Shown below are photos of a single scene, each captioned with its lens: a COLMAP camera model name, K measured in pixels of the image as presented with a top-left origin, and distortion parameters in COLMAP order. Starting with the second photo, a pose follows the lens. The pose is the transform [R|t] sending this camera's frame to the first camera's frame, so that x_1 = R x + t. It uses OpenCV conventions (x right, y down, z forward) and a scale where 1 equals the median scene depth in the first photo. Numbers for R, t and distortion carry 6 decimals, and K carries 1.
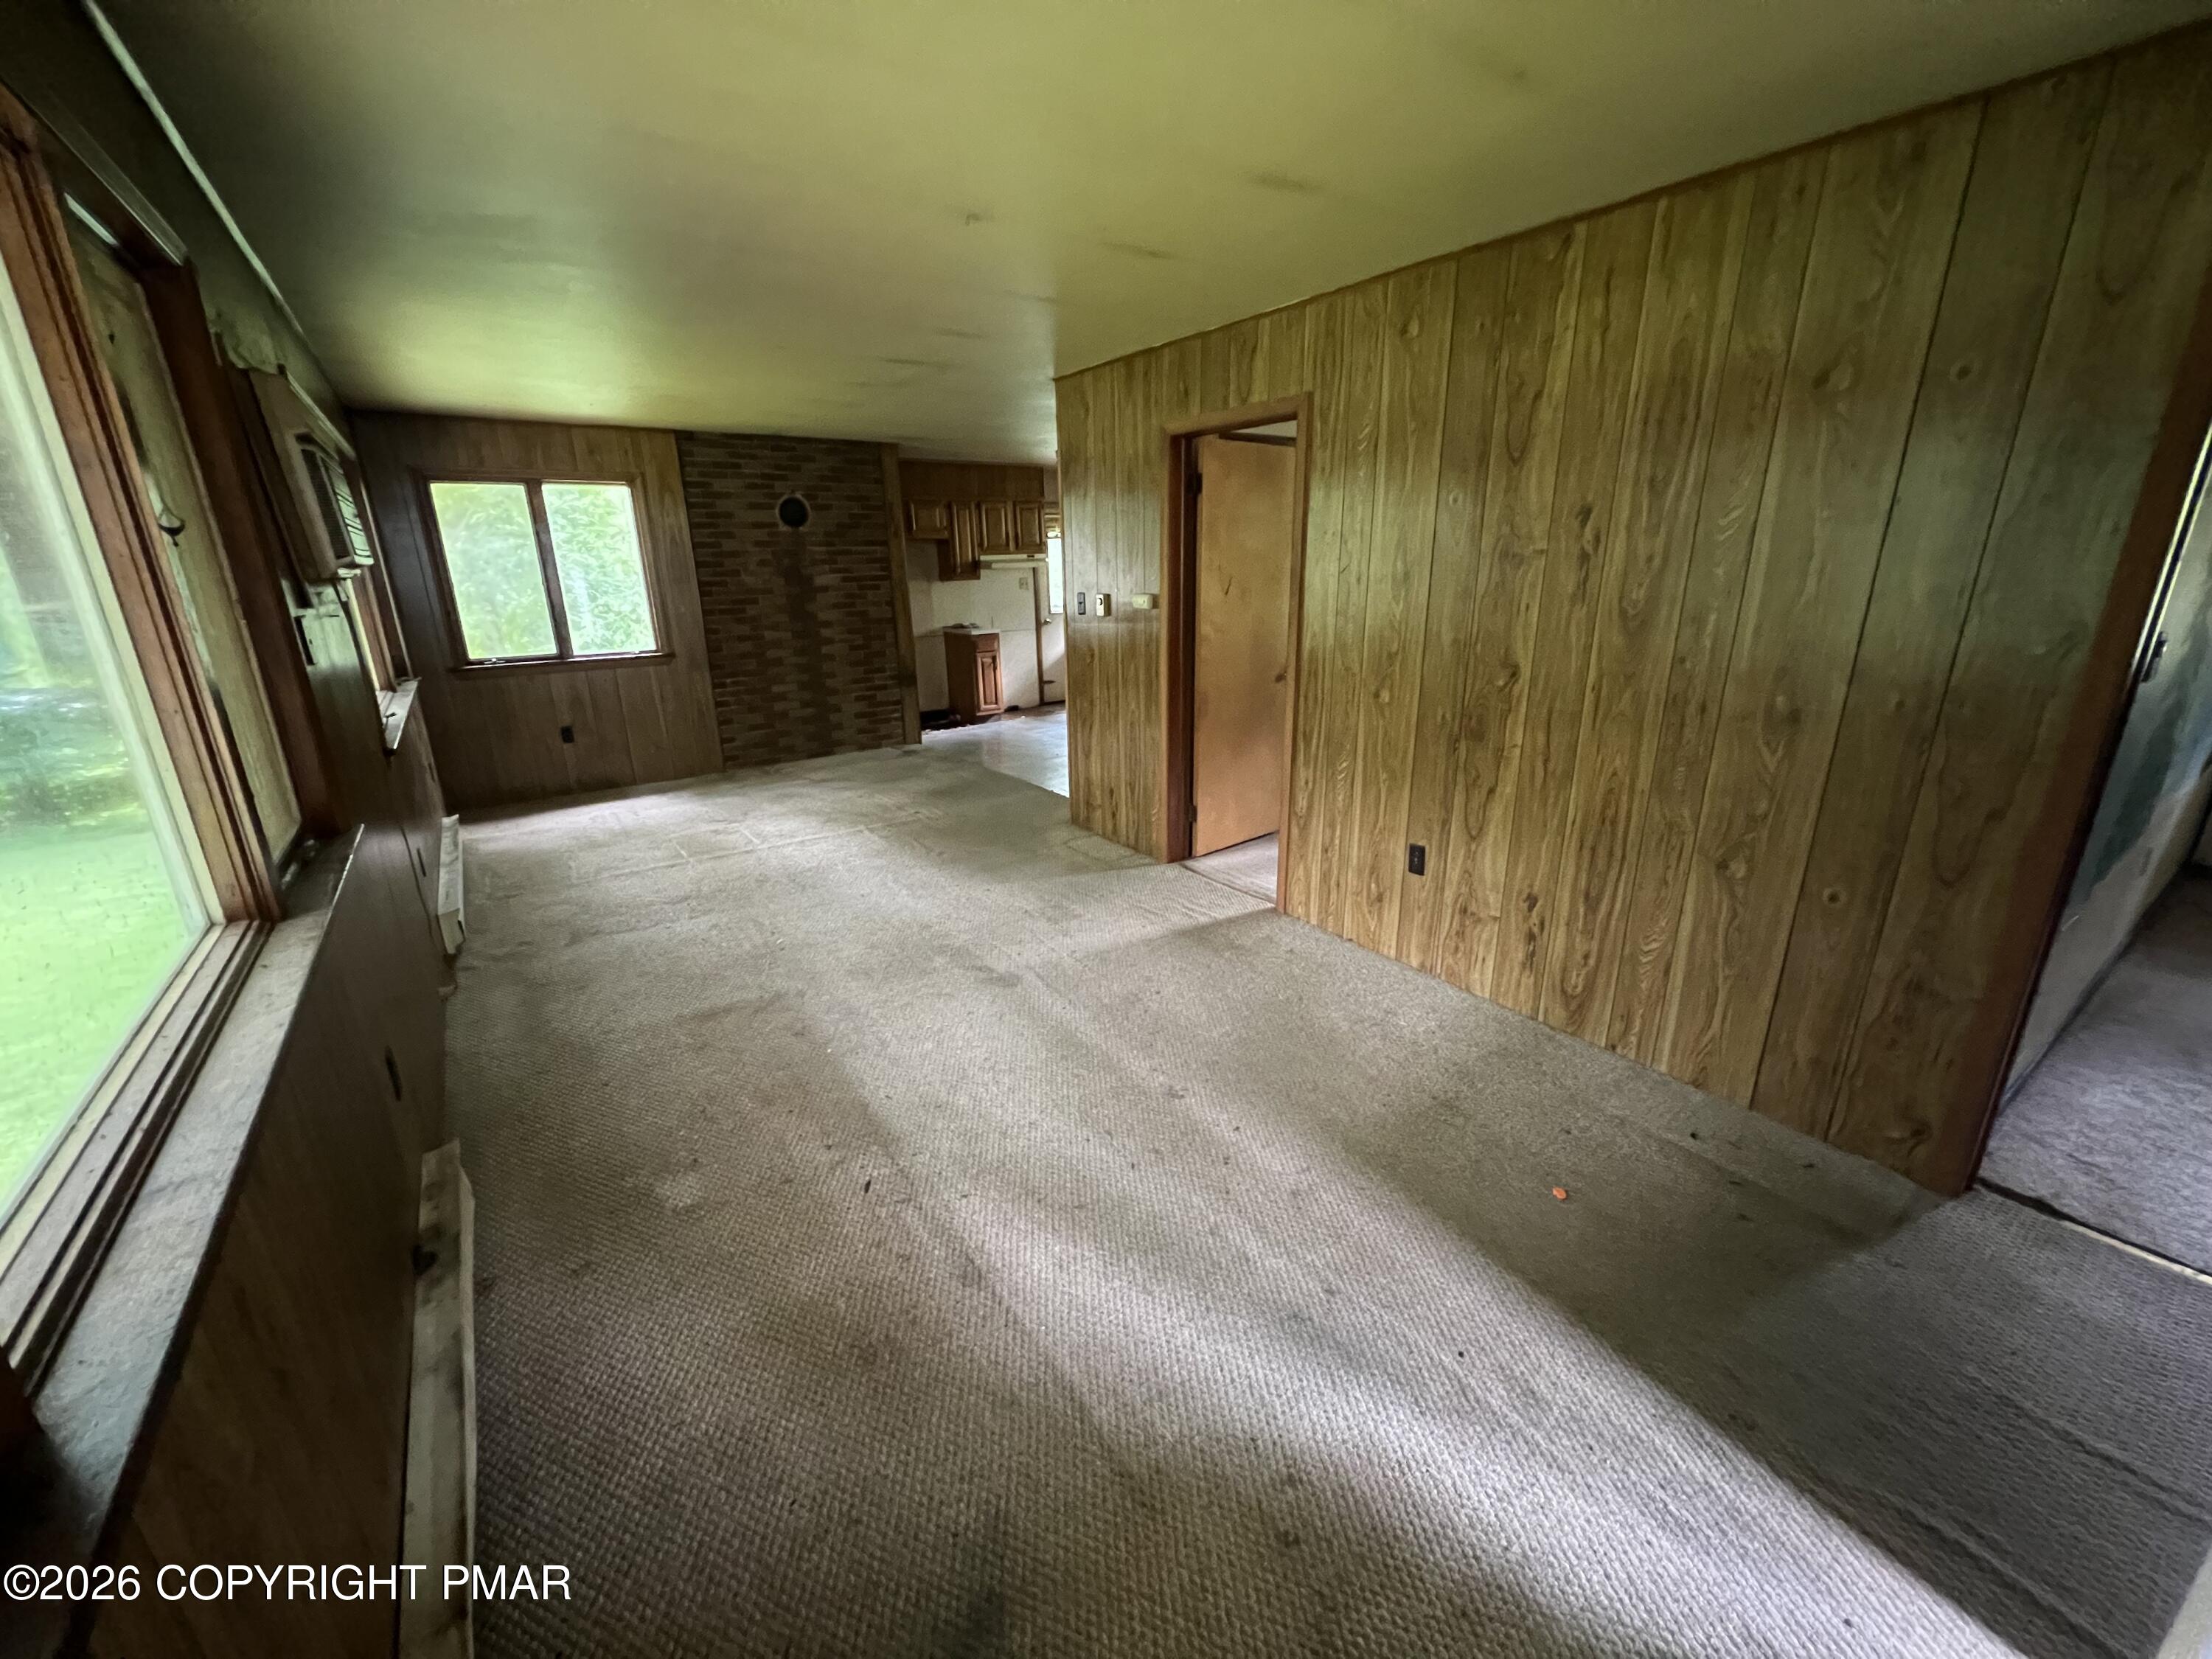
lens RADIAL K [[885.3, 0, 1105.3], [0, 885.3, 834.3], [0, 0, 1]] dist [-0.000213, 0.000138]
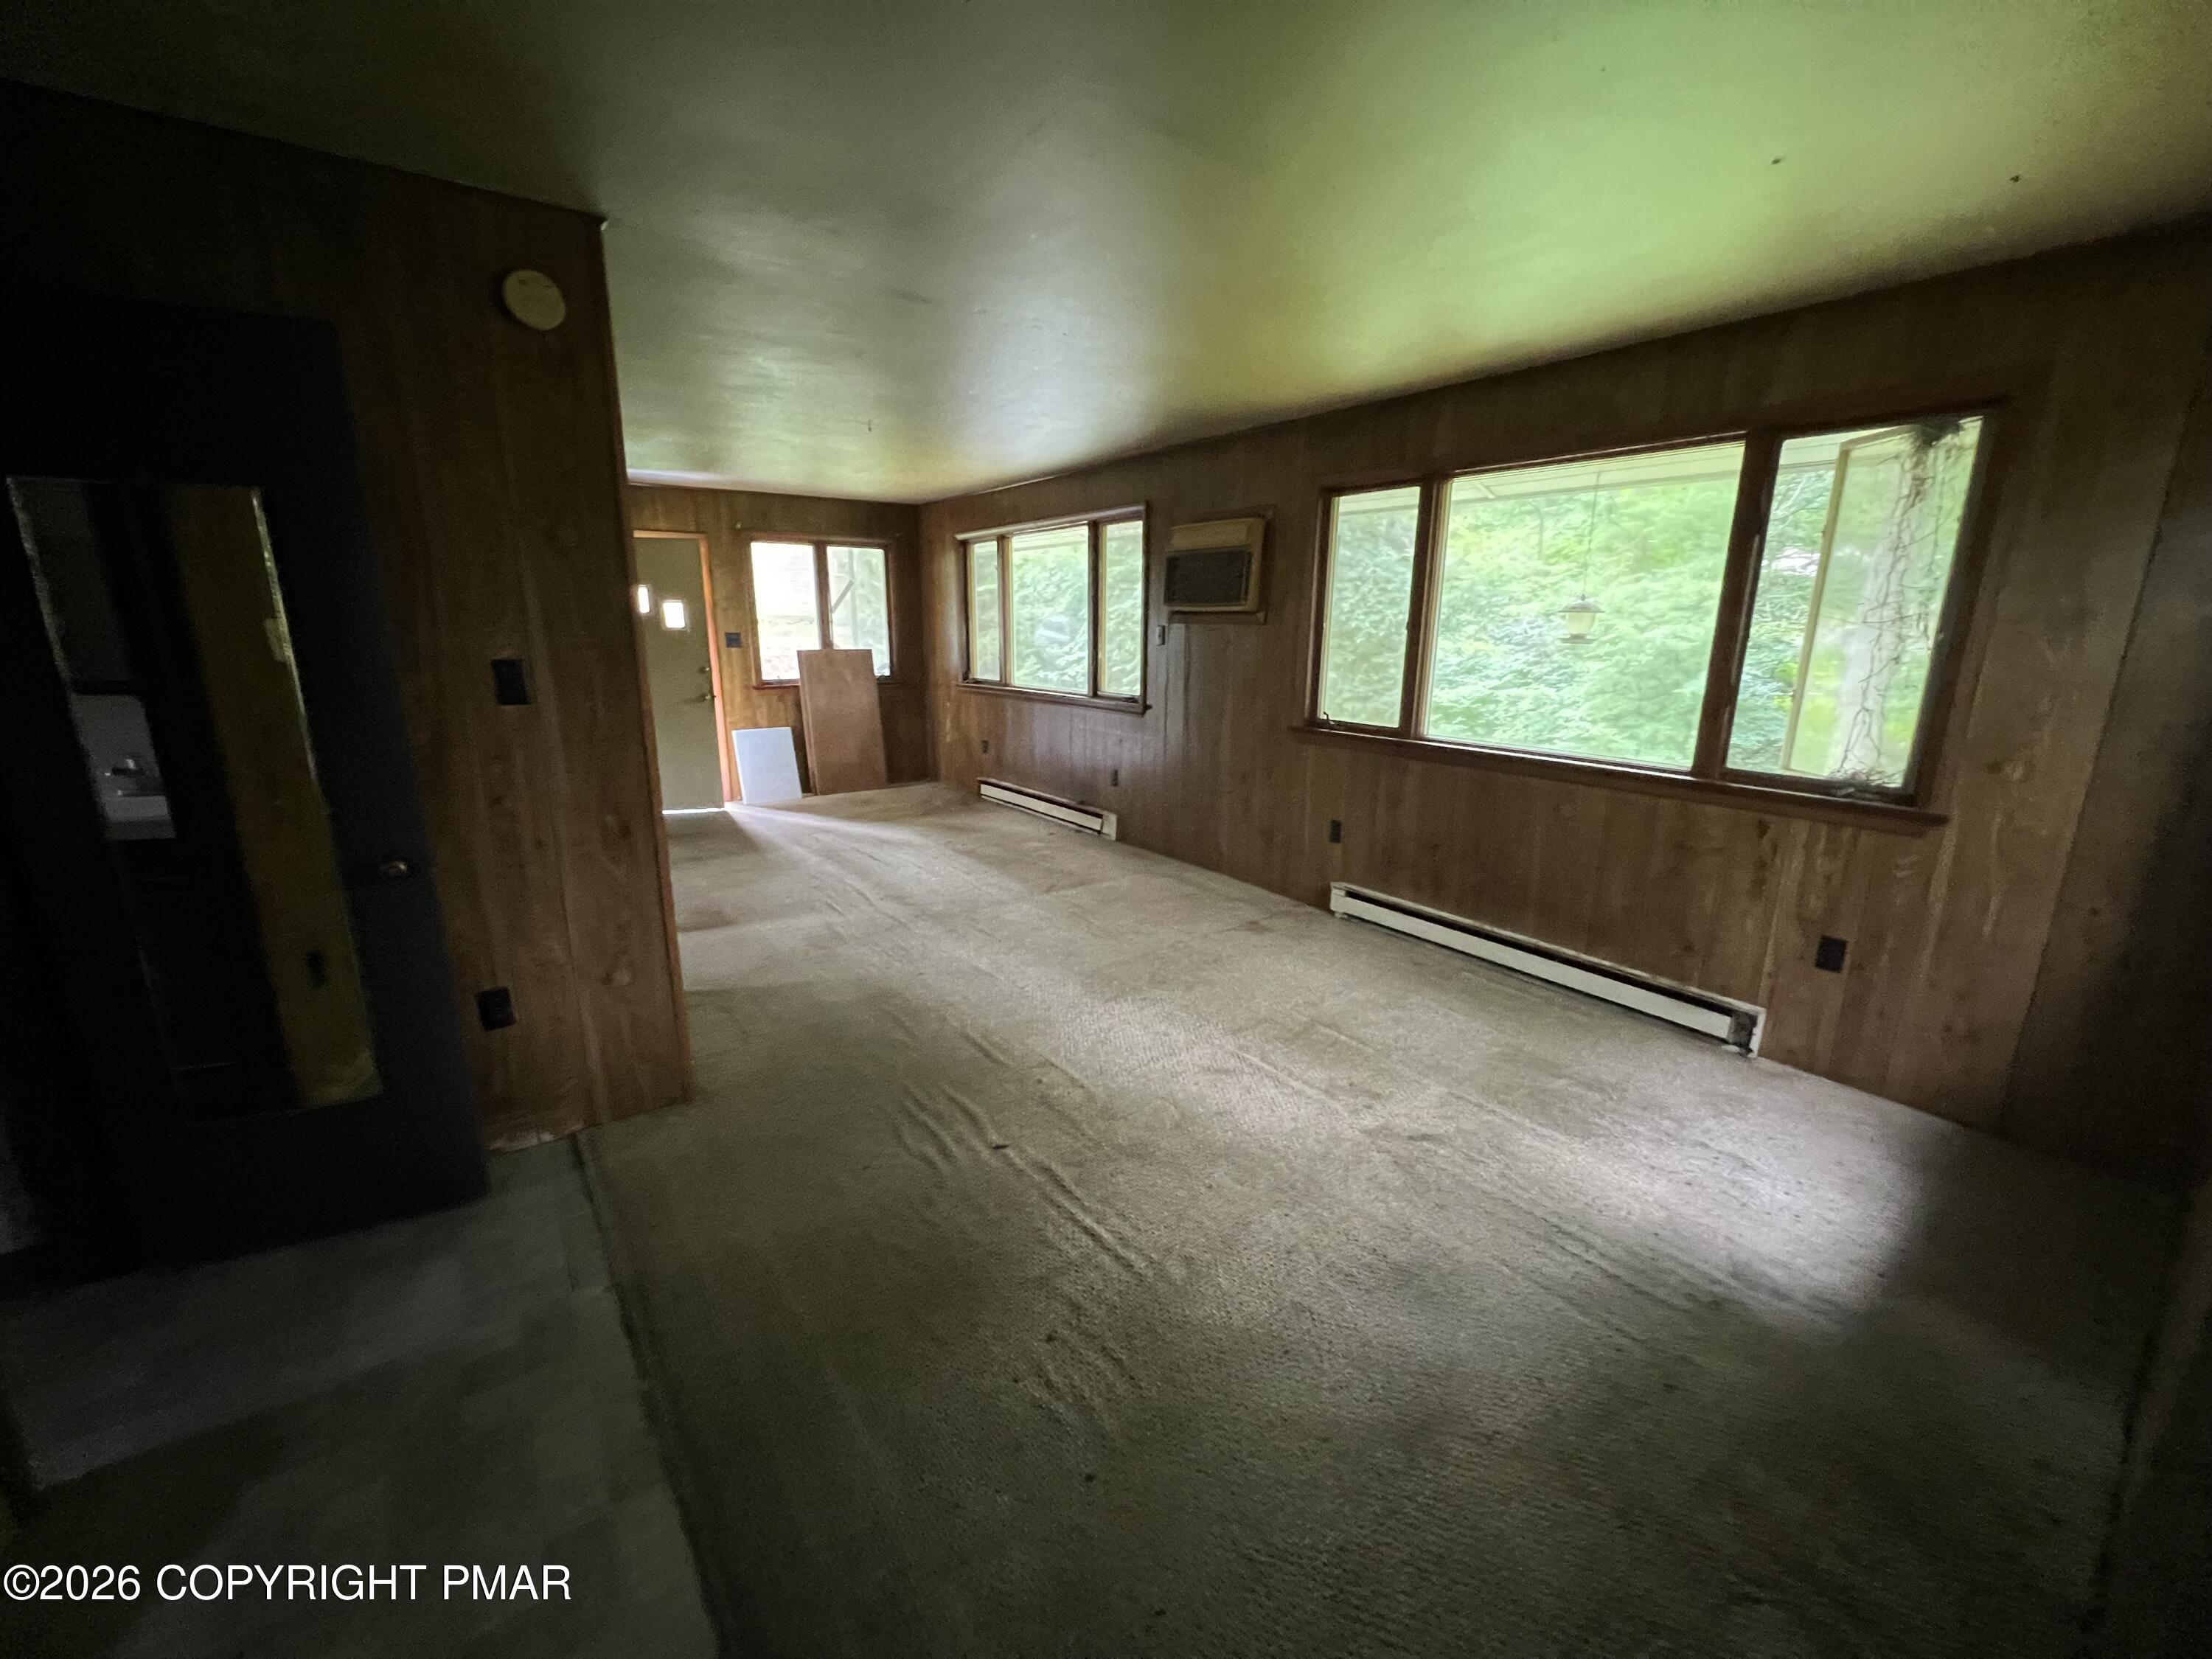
lens RADIAL K [[885.3, 0, 1105.3], [0, 885.3, 834.3], [0, 0, 1]] dist [-0.000213, 0.000138]
pose [[-0.999729, 0.016189, -0.016718, -0.308294], [0.005287, 0.857589, 0.514308, -0.461856], [0.022664, 0.514080, -0.857443, 1.545672]]
